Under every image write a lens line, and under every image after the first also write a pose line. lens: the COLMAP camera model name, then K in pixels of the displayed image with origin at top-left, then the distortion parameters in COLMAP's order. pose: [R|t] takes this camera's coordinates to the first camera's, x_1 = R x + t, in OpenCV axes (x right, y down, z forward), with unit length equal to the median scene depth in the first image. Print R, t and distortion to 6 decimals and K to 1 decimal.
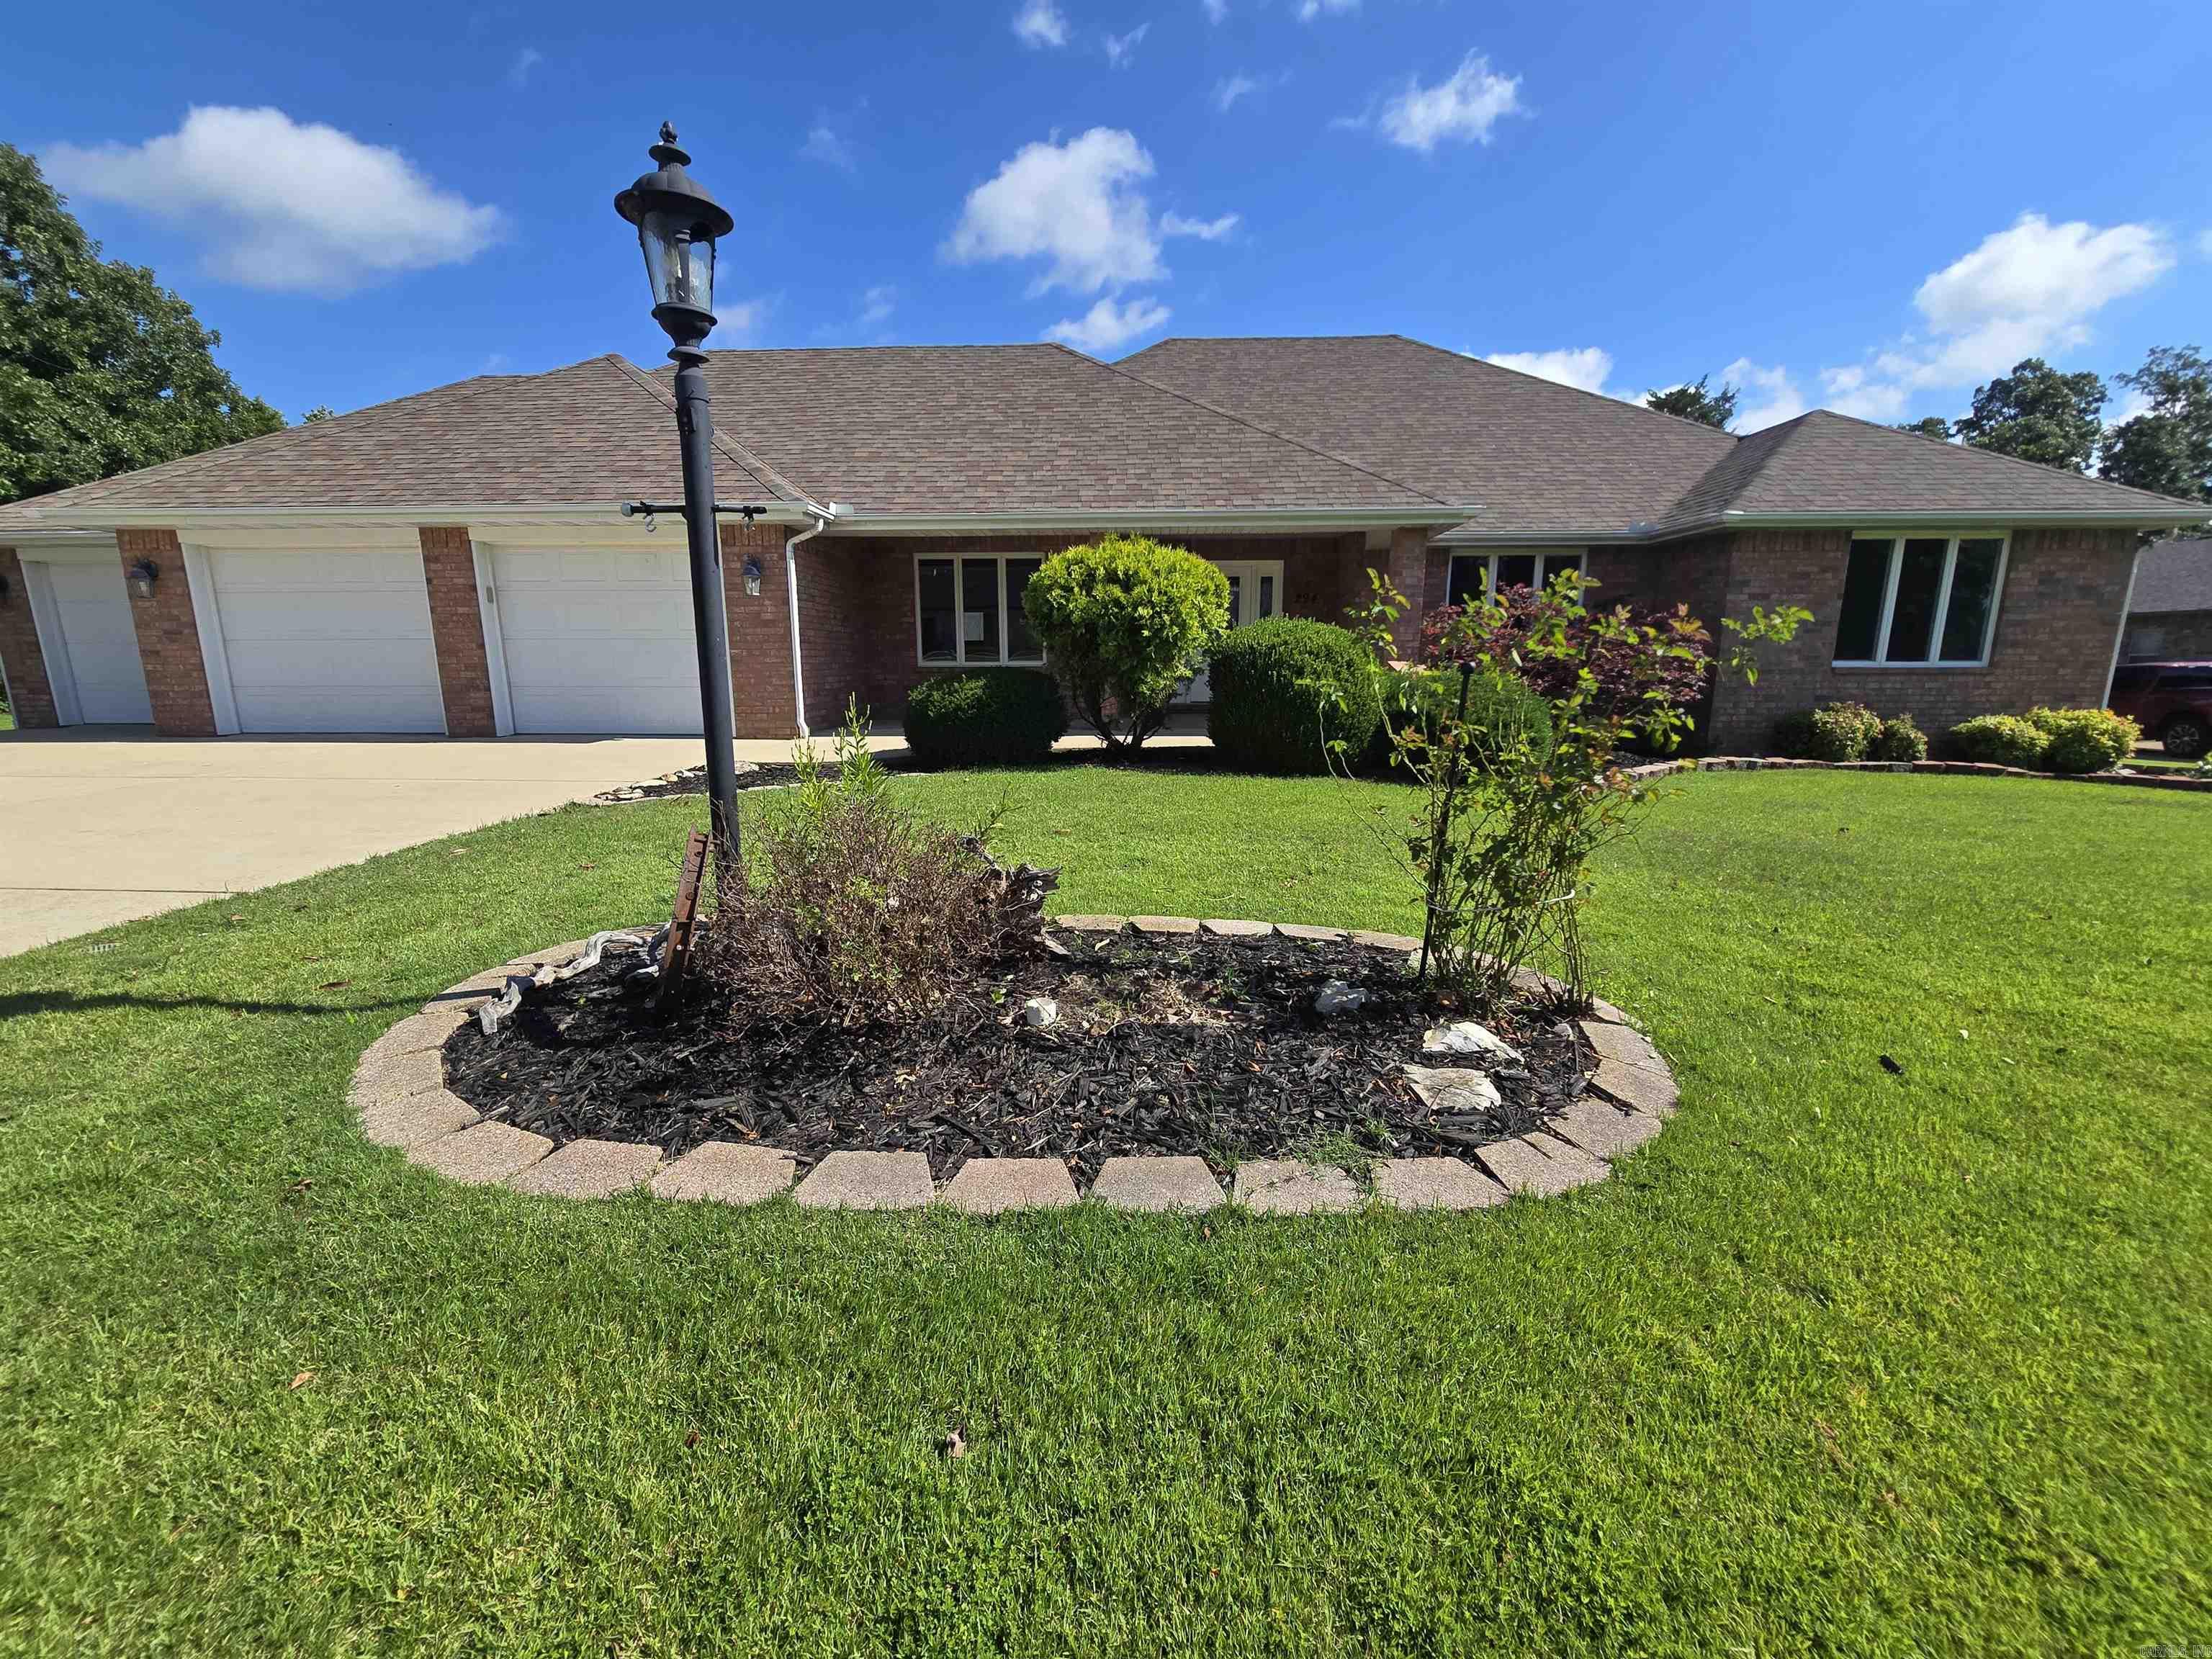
lens RADIAL K [[903.6, 0, 1102.8], [0, 903.6, 847.8], [0, 0, 1]] dist [-0.005546, 0.000451]
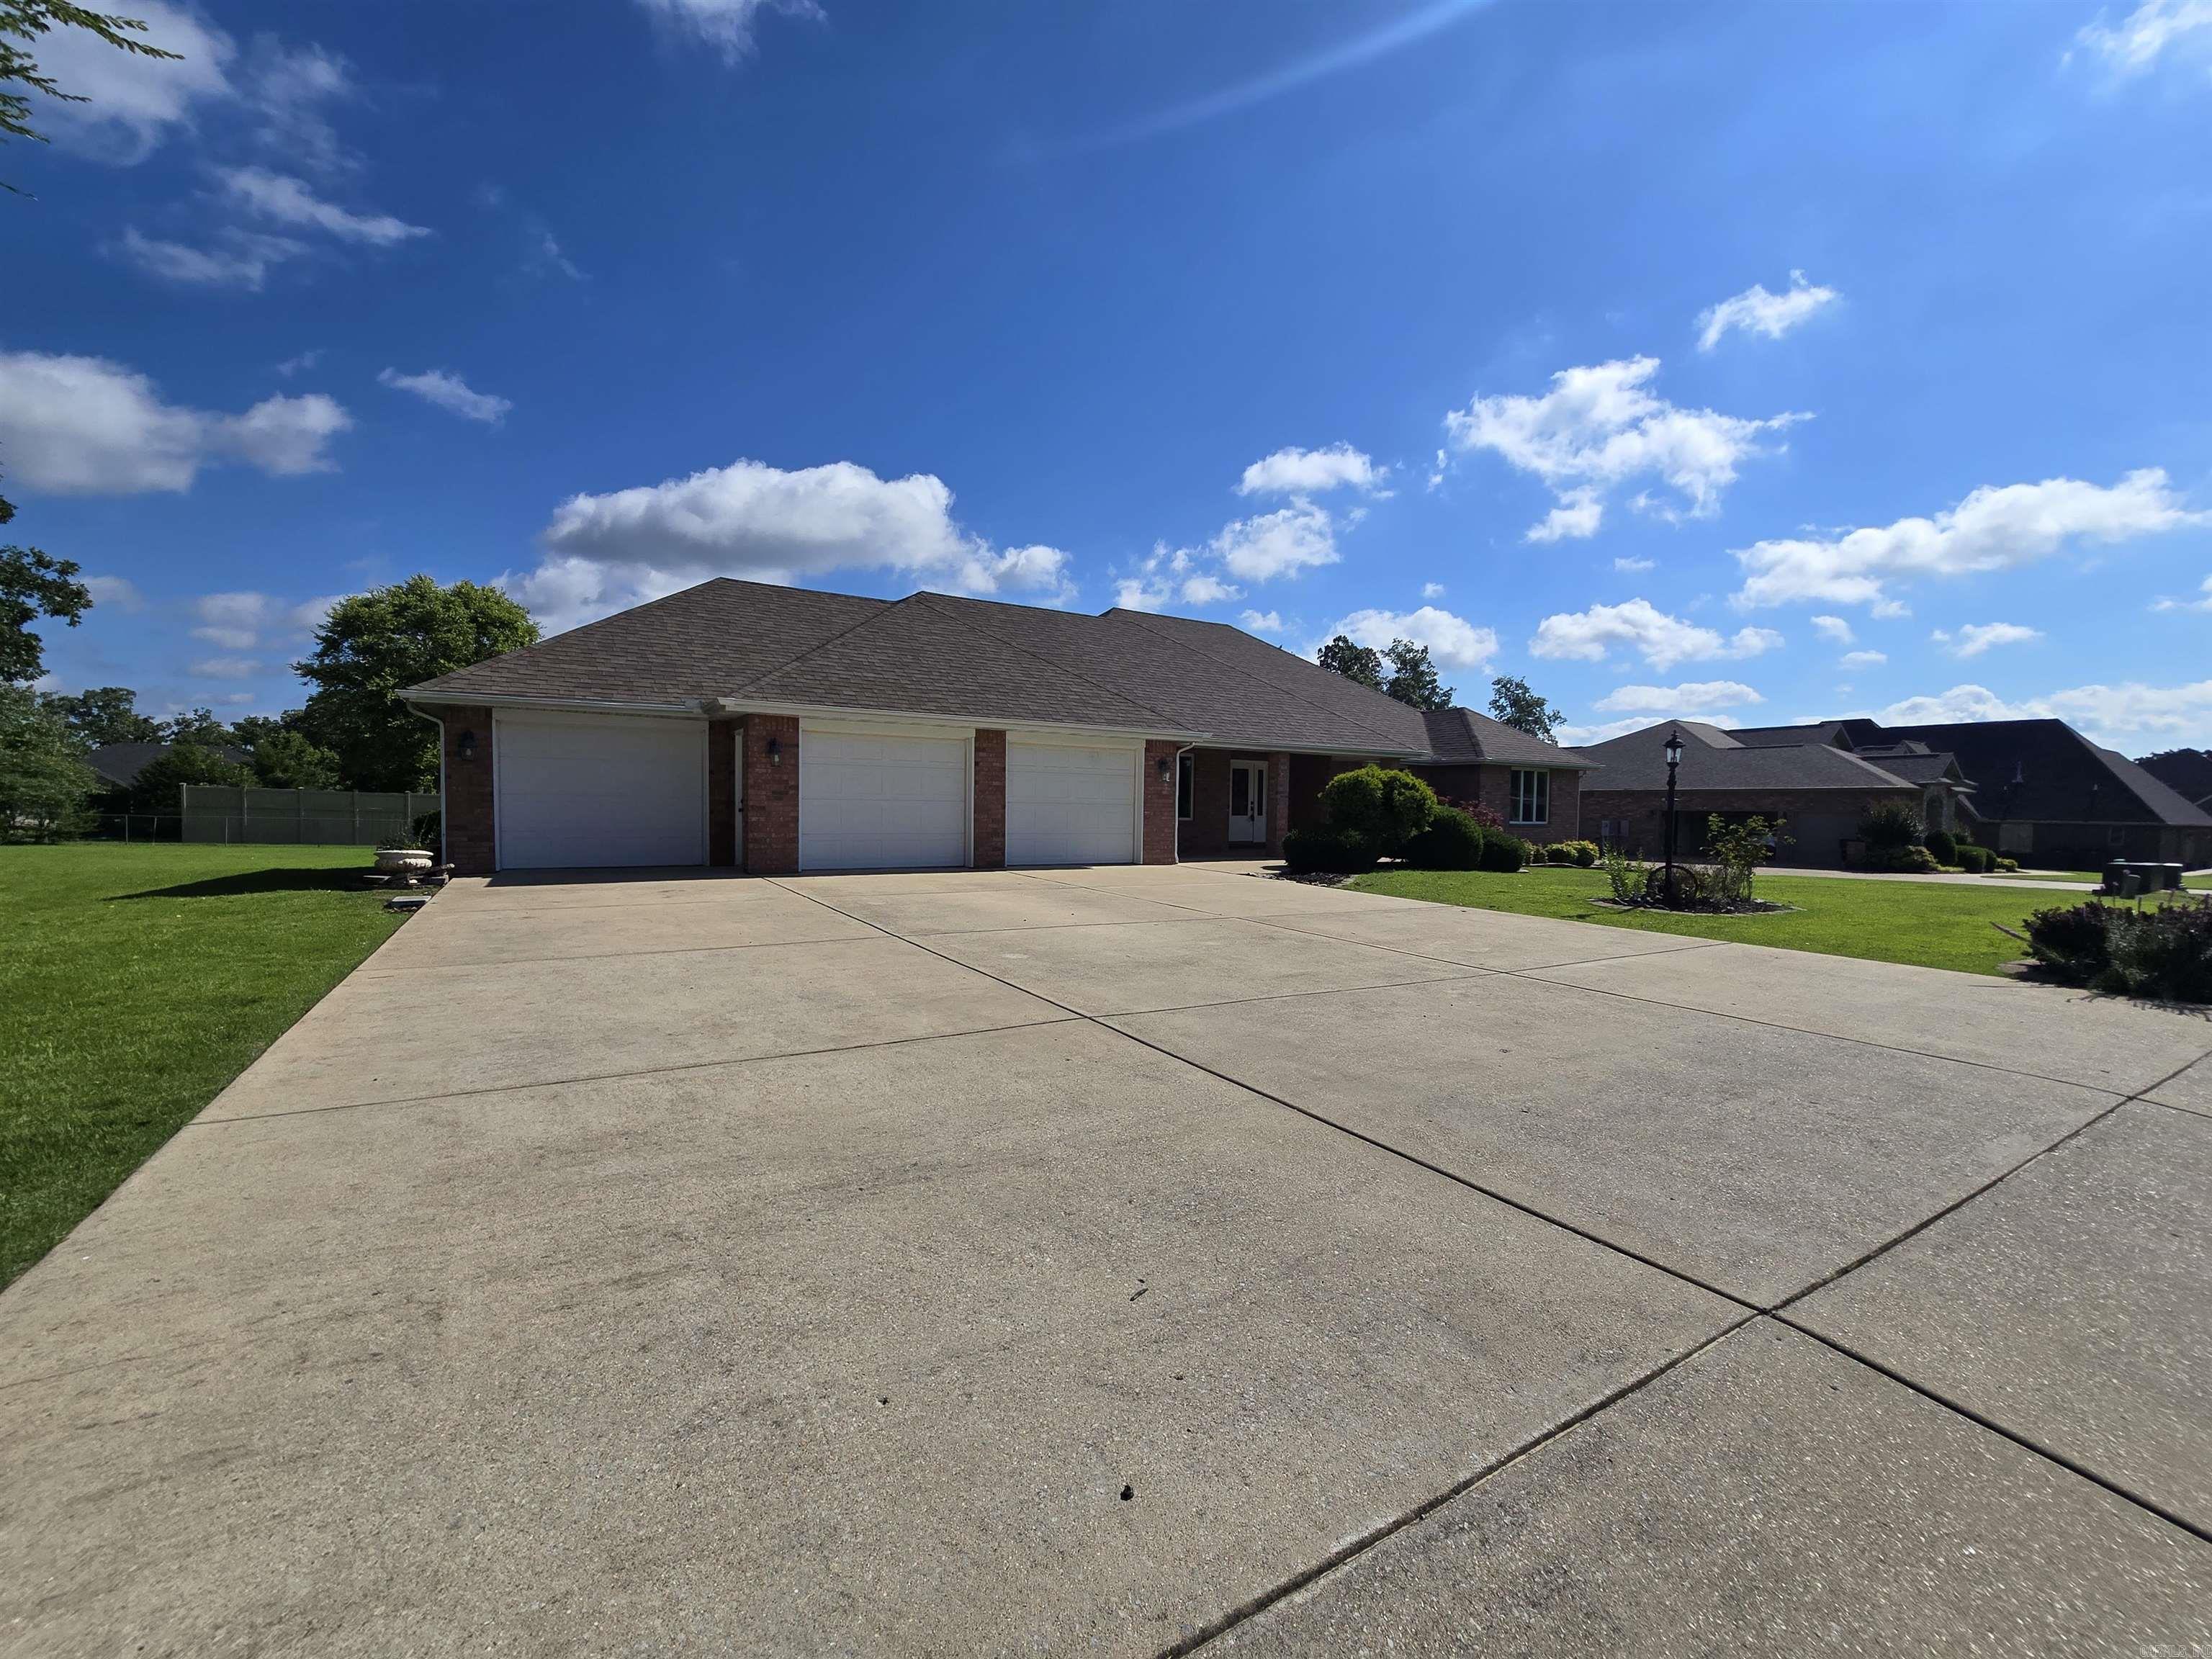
lens RADIAL K [[903.6, 0, 1101.2], [0, 903.6, 834.7], [0, 0, 1]] dist [-0.005546, 0.000451]
pose [[0.828756, -0.003744, 0.559598, -1.445438], [0.098296, 0.985405, -0.138981, 0.046876], [-0.550910, 0.170188, 0.817028, -0.317509]]
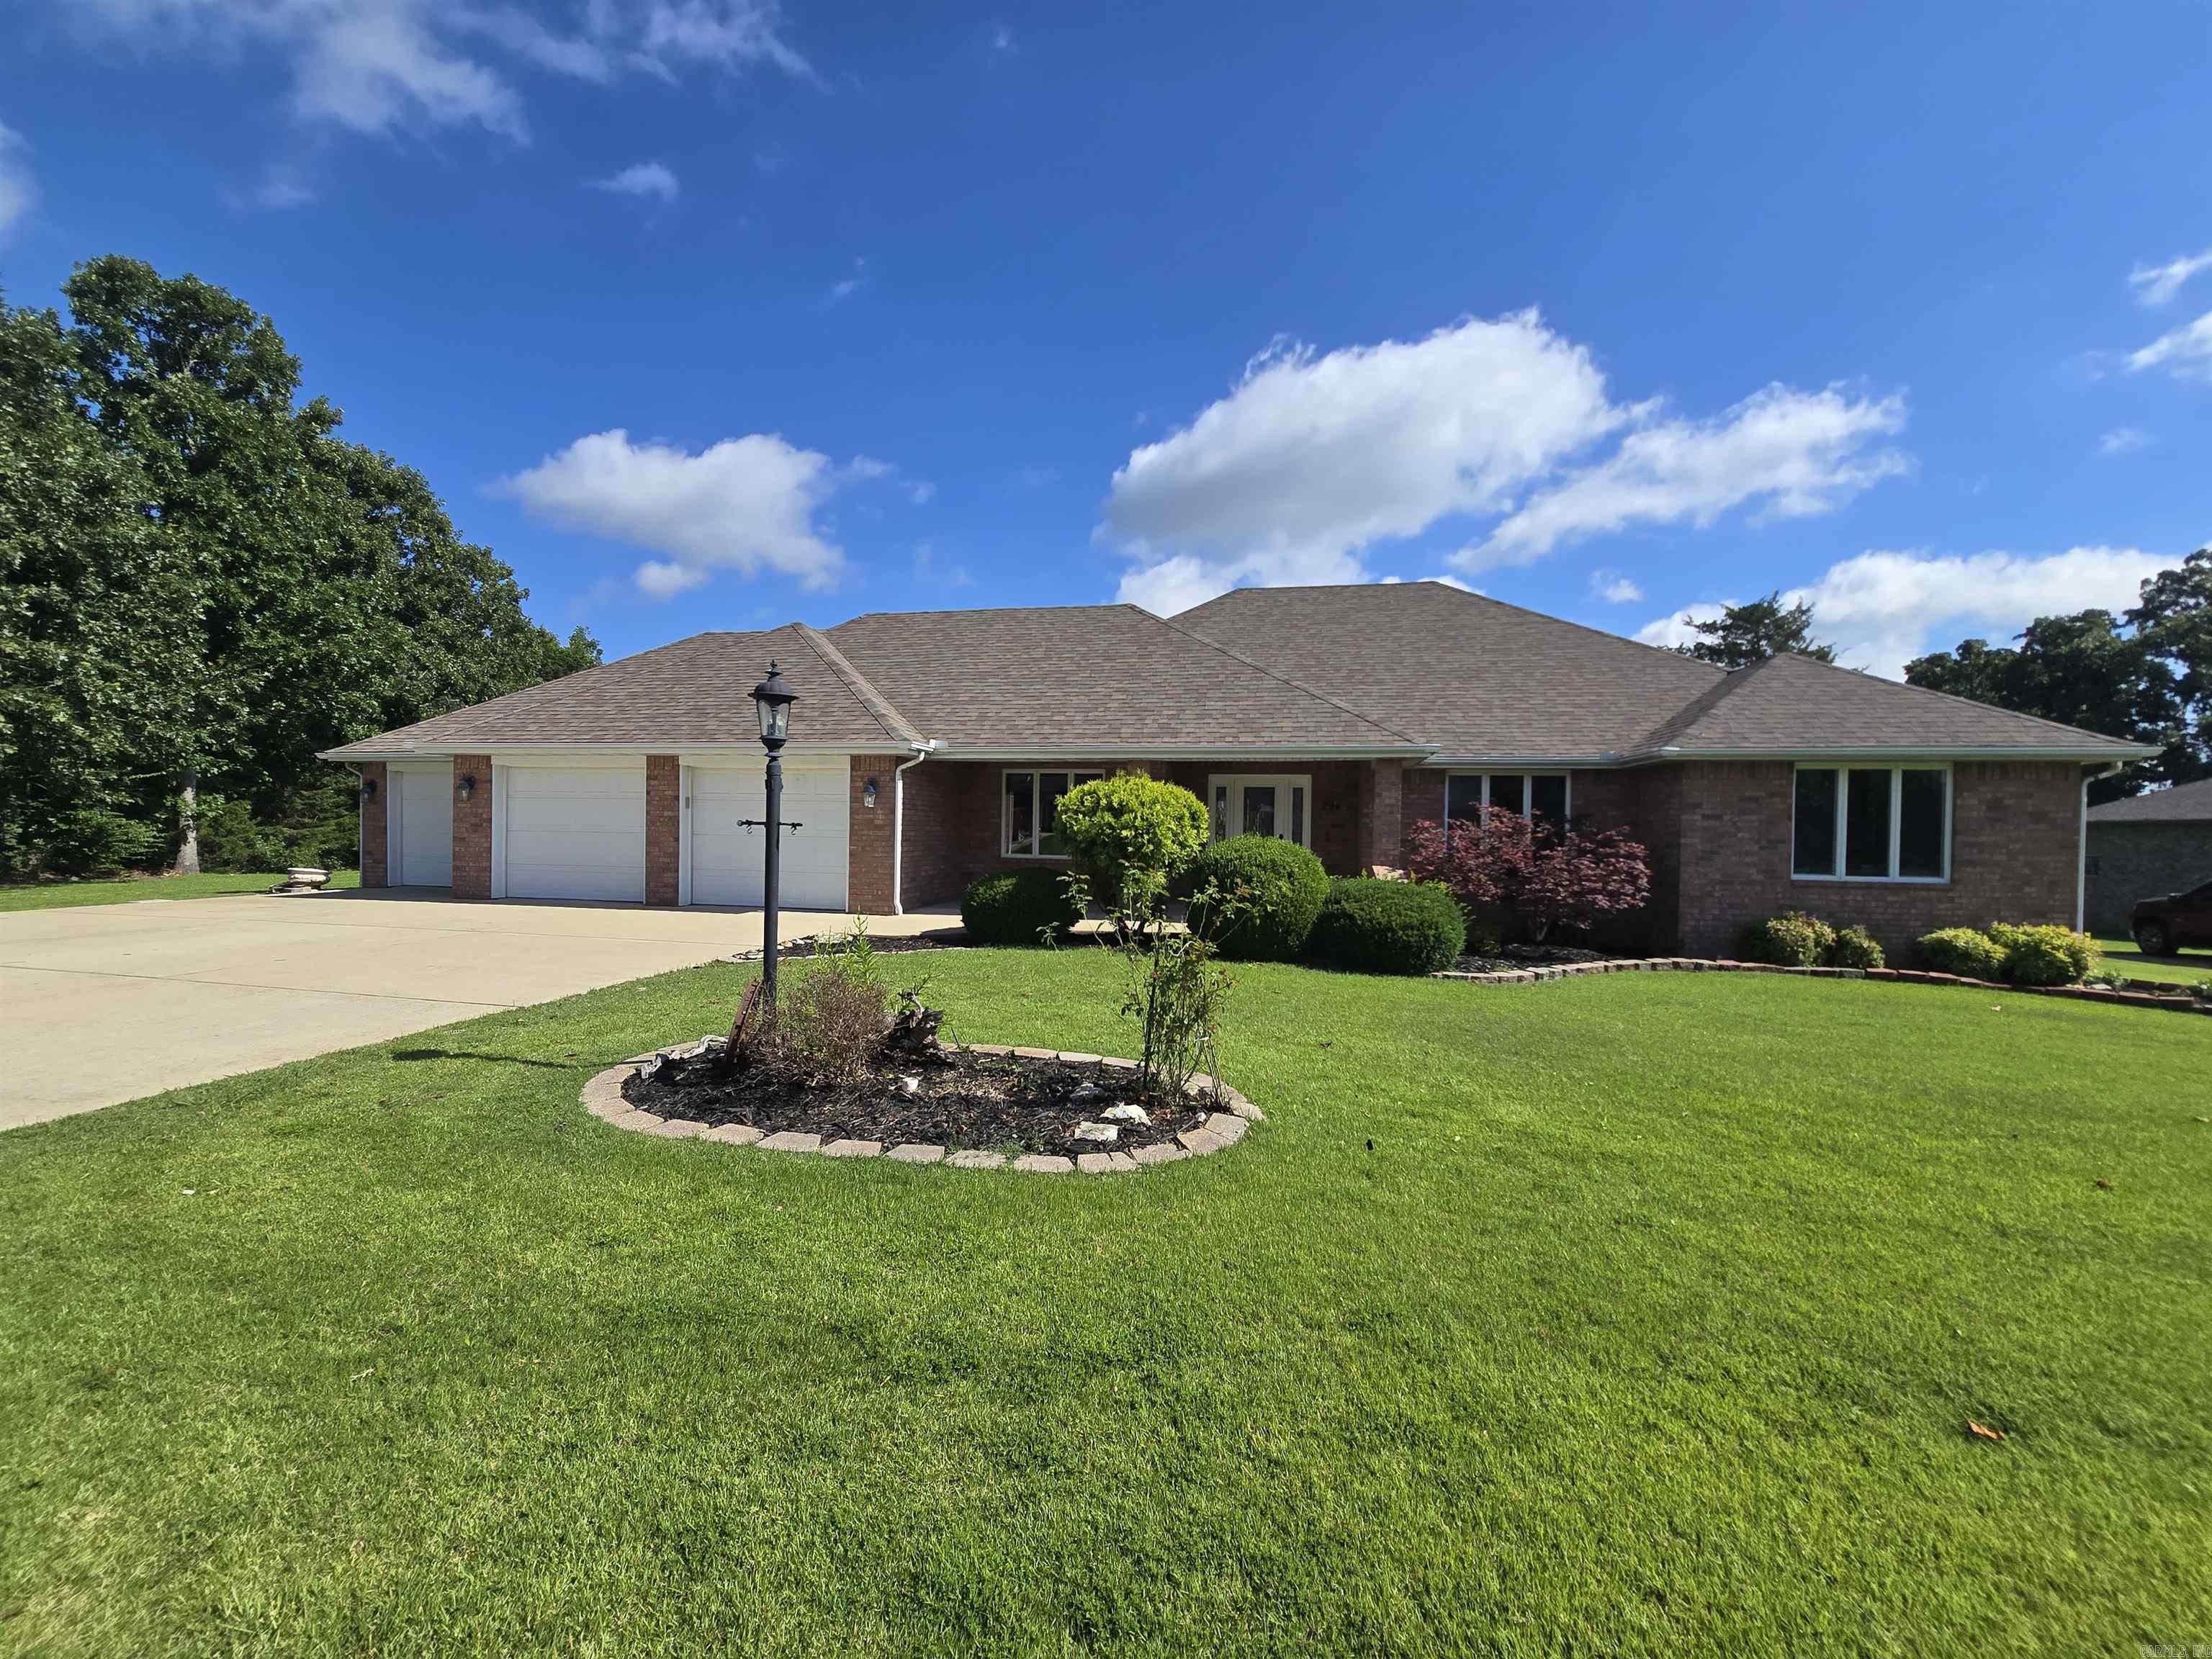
lens RADIAL K [[903.6, 0, 1104.2], [0, 903.6, 849.8], [0, 0, 1]] dist [-0.005546, 0.000451]
pose [[0.987896, 0.020874, -0.153704, 0.158587], [-0.048970, 0.982198, -0.181352, 0.005502], [0.147182, 0.186684, 0.971332, -0.225526]]
